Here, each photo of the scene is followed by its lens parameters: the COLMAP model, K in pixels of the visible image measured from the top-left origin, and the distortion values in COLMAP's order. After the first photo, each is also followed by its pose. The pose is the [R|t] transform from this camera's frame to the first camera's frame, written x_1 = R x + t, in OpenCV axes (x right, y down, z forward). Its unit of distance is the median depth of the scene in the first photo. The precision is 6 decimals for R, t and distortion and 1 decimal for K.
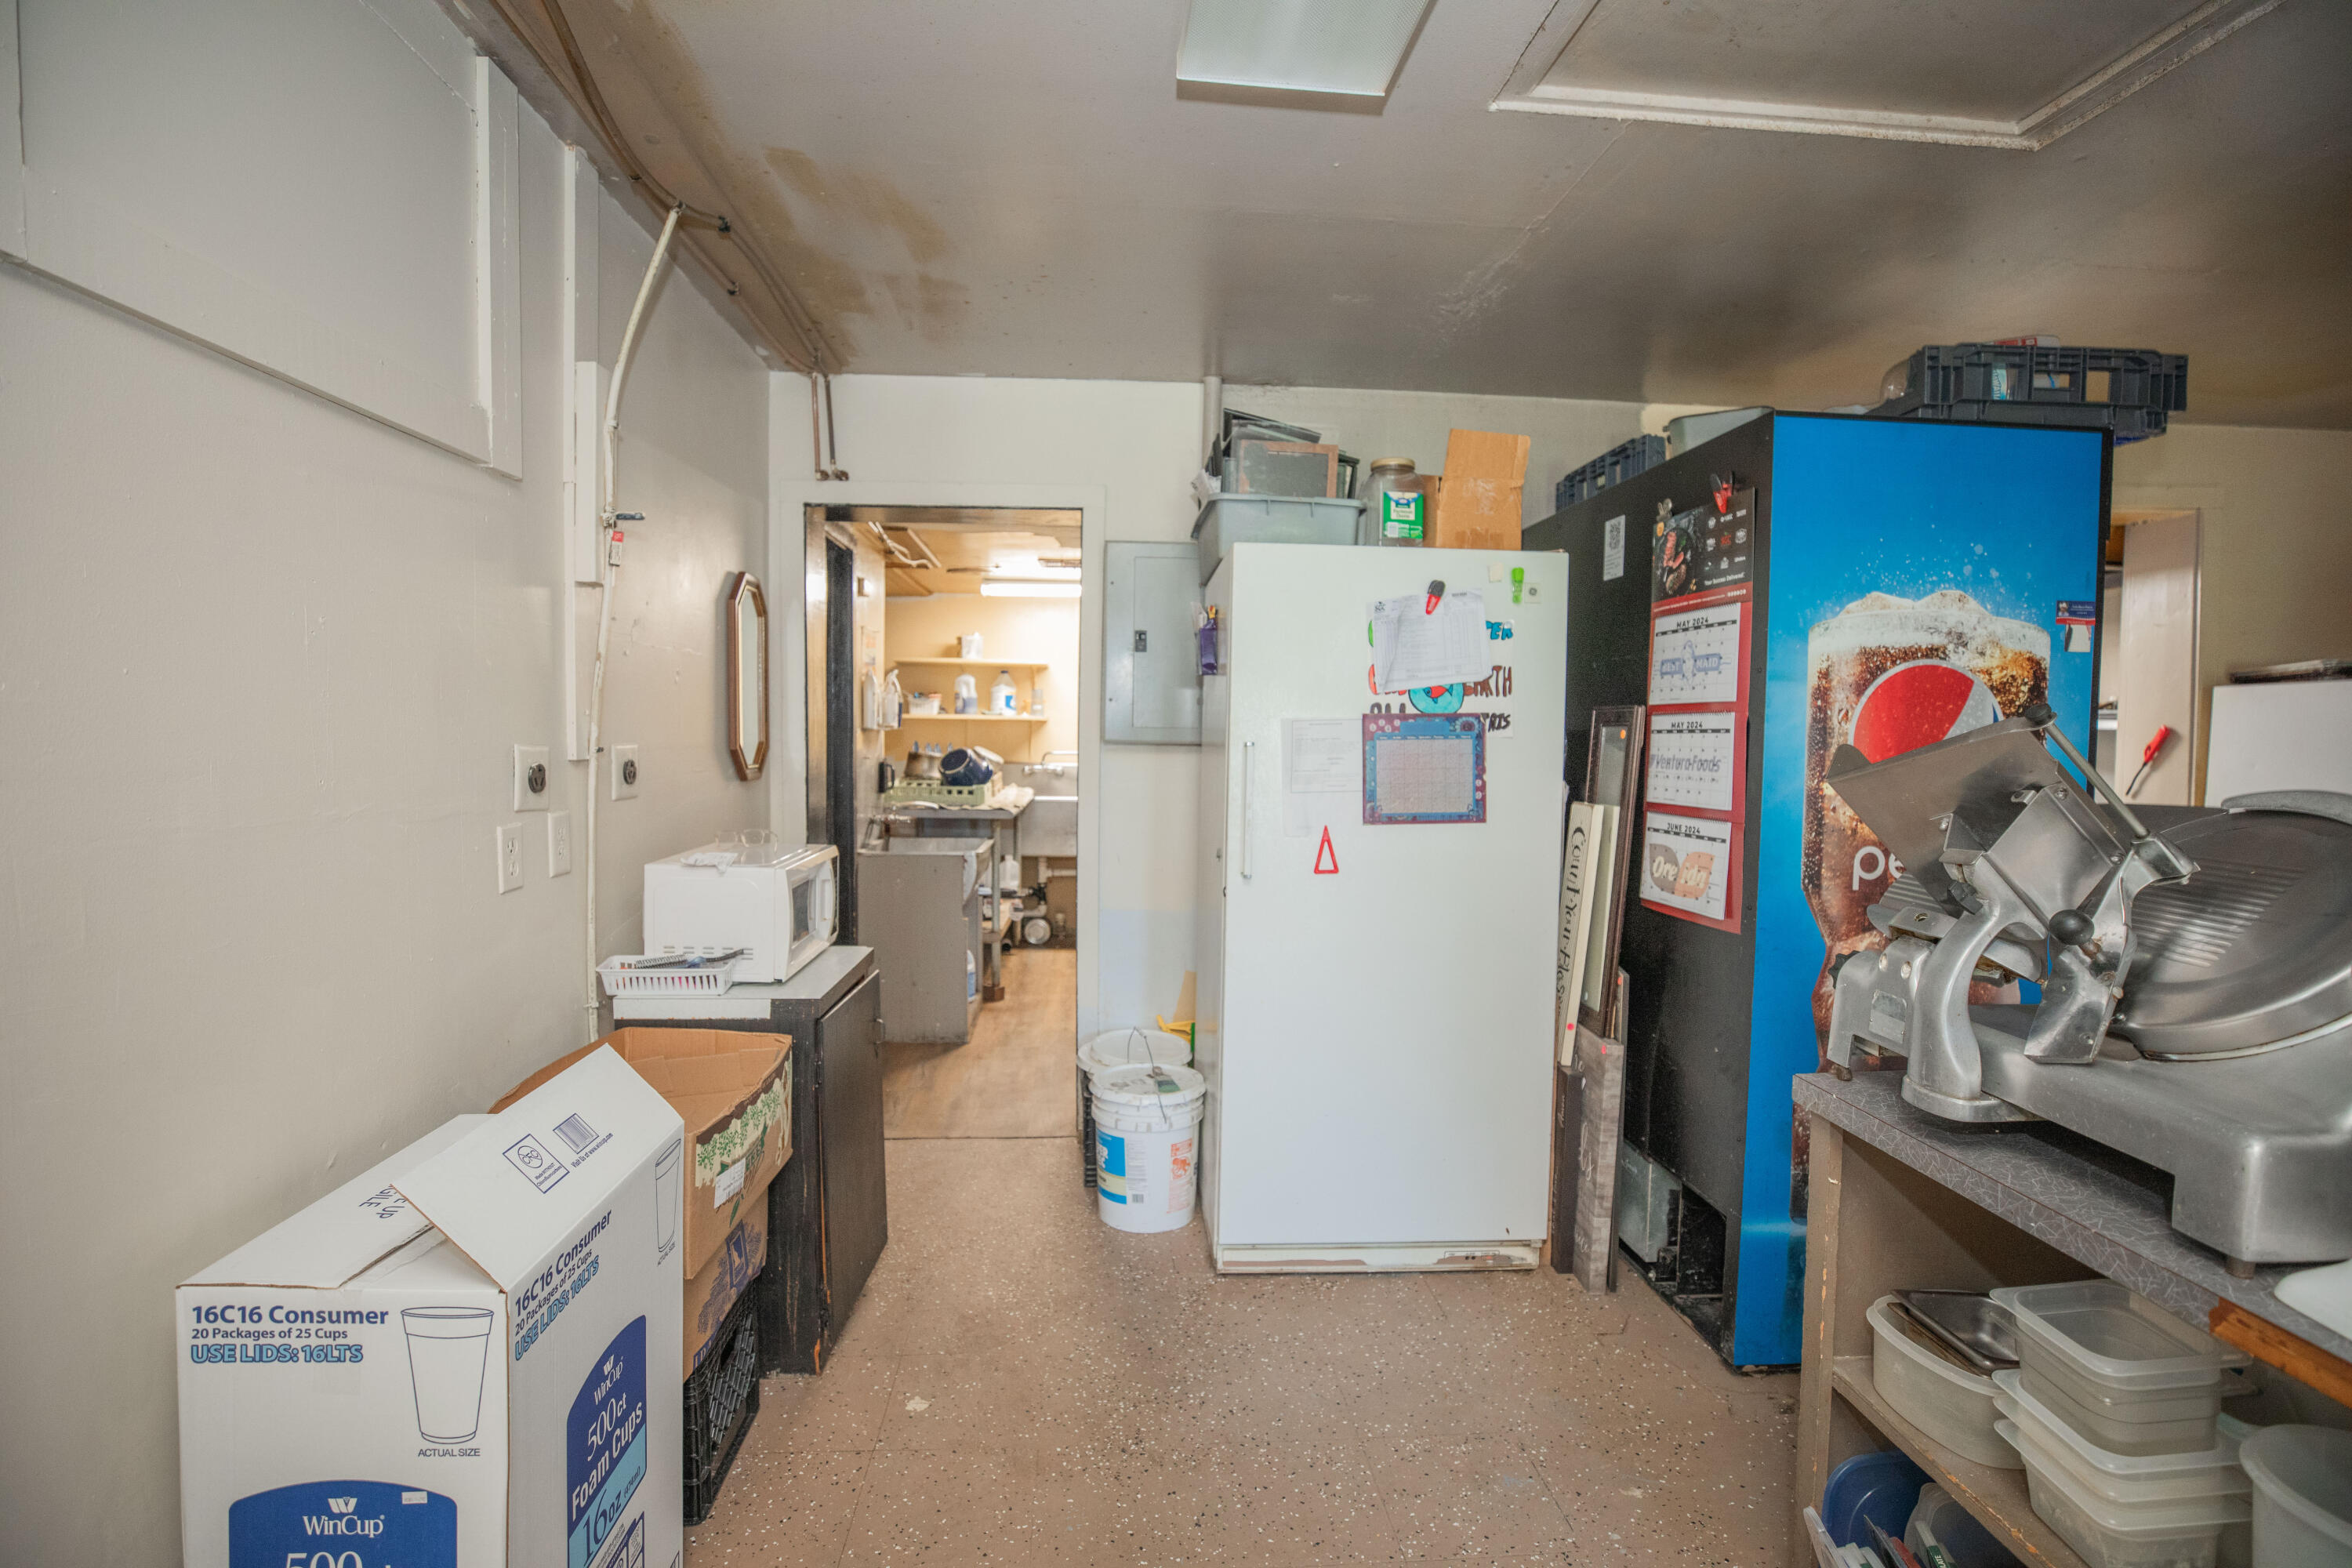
lens RADIAL K [[1086.5, 0, 1178.2], [0, 1086.5, 779.4], [0, 0, 1]] dist [0.000027, 0.000013]
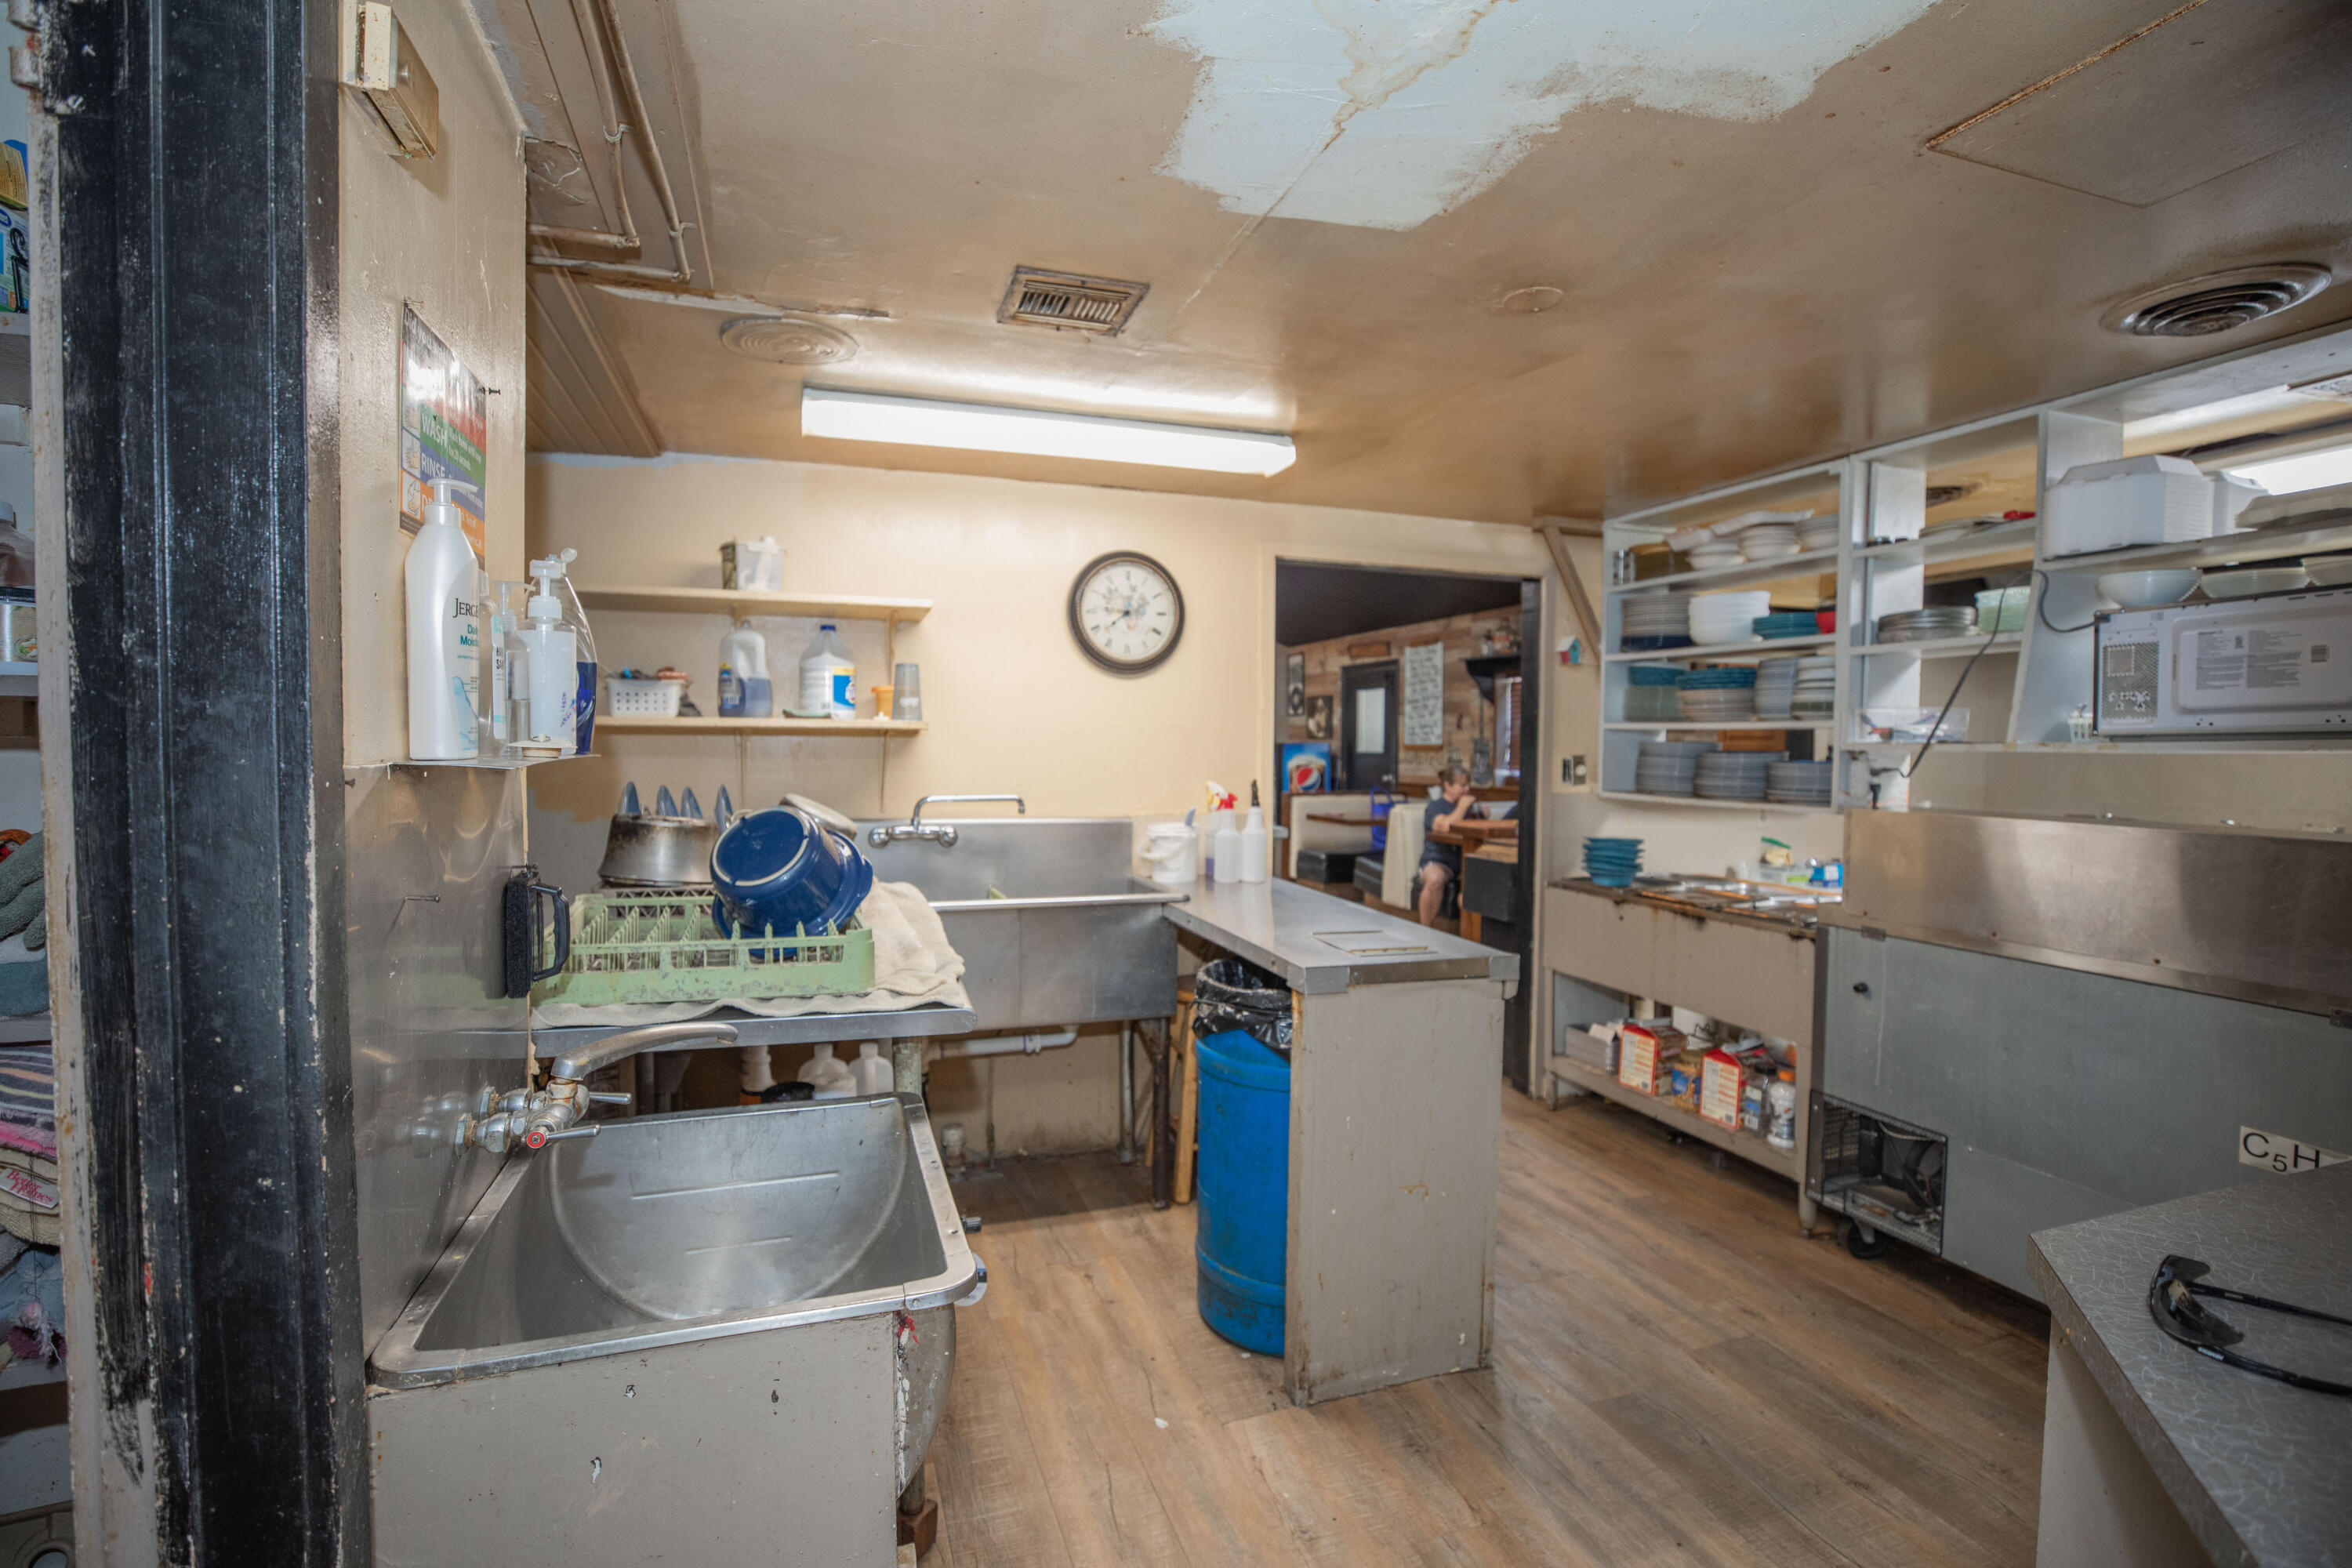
lens RADIAL K [[1086.5, 0, 1174.4], [0, 1086.5, 776.2], [0, 0, 1]] dist [0.000027, 0.000013]
pose [[0.972620, -0.013962, 0.231981, -0.127710], [0.017116, 0.999786, -0.011587, -0.026681], [-0.231770, 0.015240, 0.972651, 0.518992]]
